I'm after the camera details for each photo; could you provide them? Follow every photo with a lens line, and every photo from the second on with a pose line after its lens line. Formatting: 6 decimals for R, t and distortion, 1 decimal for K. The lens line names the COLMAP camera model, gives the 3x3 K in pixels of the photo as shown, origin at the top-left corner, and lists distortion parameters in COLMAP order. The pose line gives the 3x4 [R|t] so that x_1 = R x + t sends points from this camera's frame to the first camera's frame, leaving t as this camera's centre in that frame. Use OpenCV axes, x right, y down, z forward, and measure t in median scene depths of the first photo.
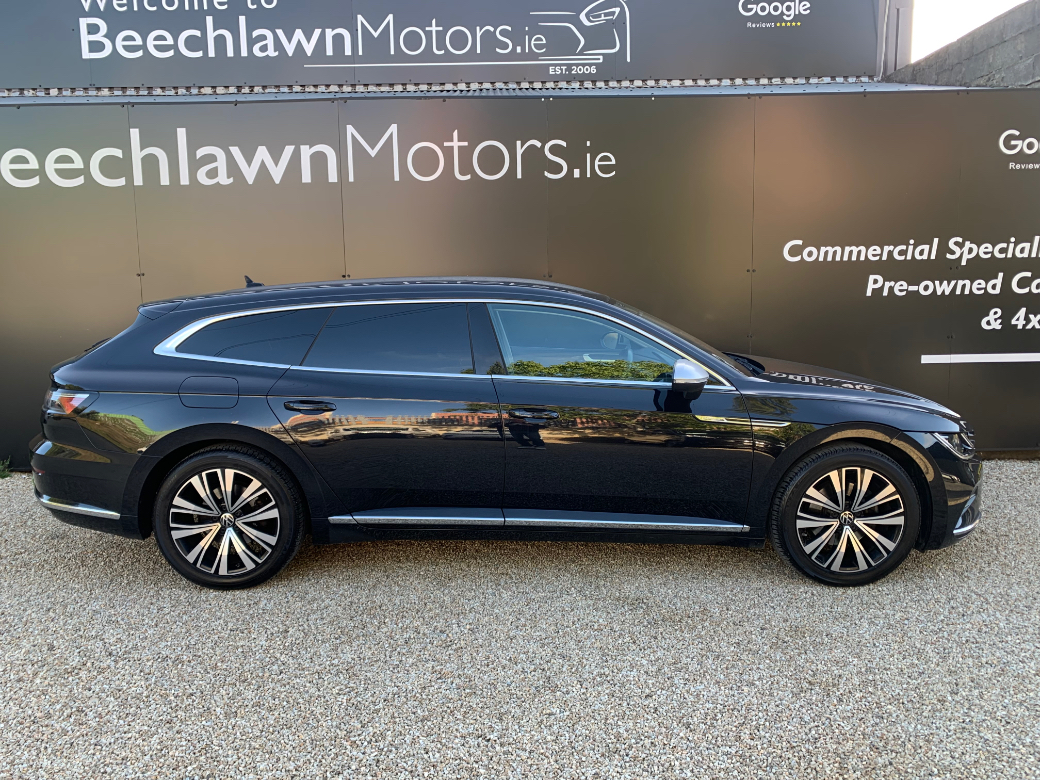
lens RADIAL K [[814.3, 0, 523.8], [0, 814.3, 392.2], [0, 0, 1]] dist [0.016321, -0.002684]
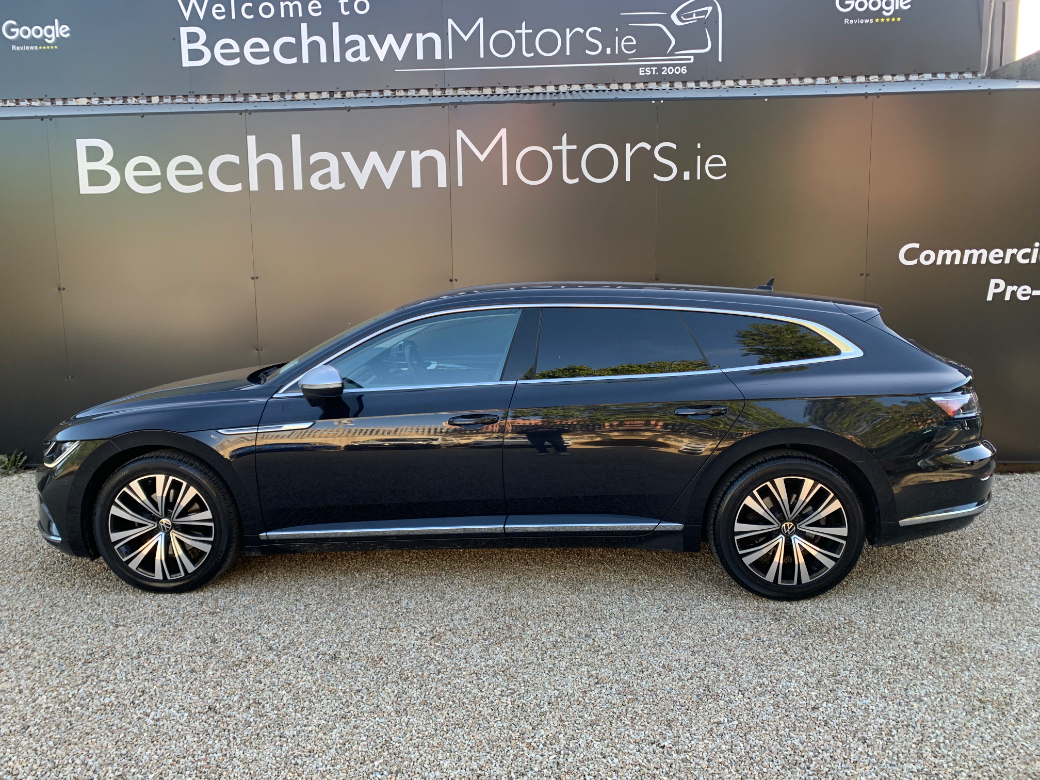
lens RADIAL K [[814.3, 0, 499.1], [0, 814.3, 400.2], [0, 0, 1]] dist [0.016321, -0.002684]
pose [[0.998108, 0.010666, -0.060551, -0.100271], [-0.010157, 0.999911, 0.008707, -0.002848], [0.060639, -0.008075, 0.998127, -0.003814]]
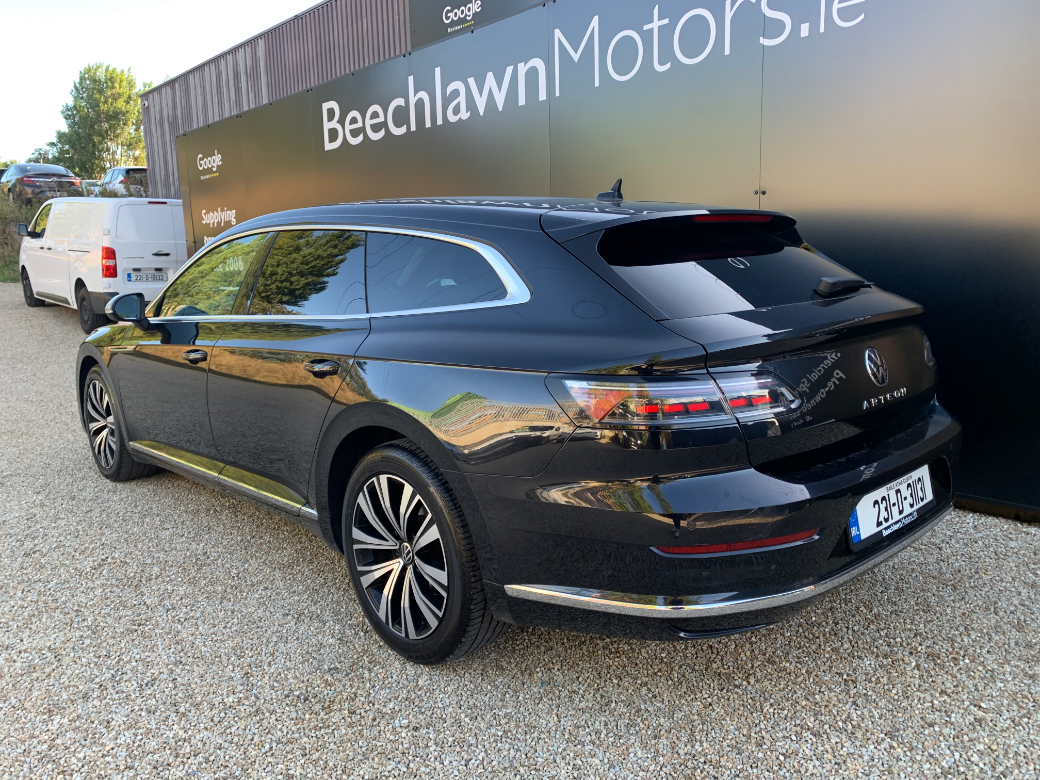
lens RADIAL K [[814.3, 0, 519.4], [0, 814.3, 390.8], [0, 0, 1]] dist [0.016321, -0.002684]
pose [[0.659901, 0.119008, -0.741868, 0.435367], [-0.076502, 0.992887, 0.091227, -0.027635], [0.747448, -0.003446, 0.664311, 0.405464]]
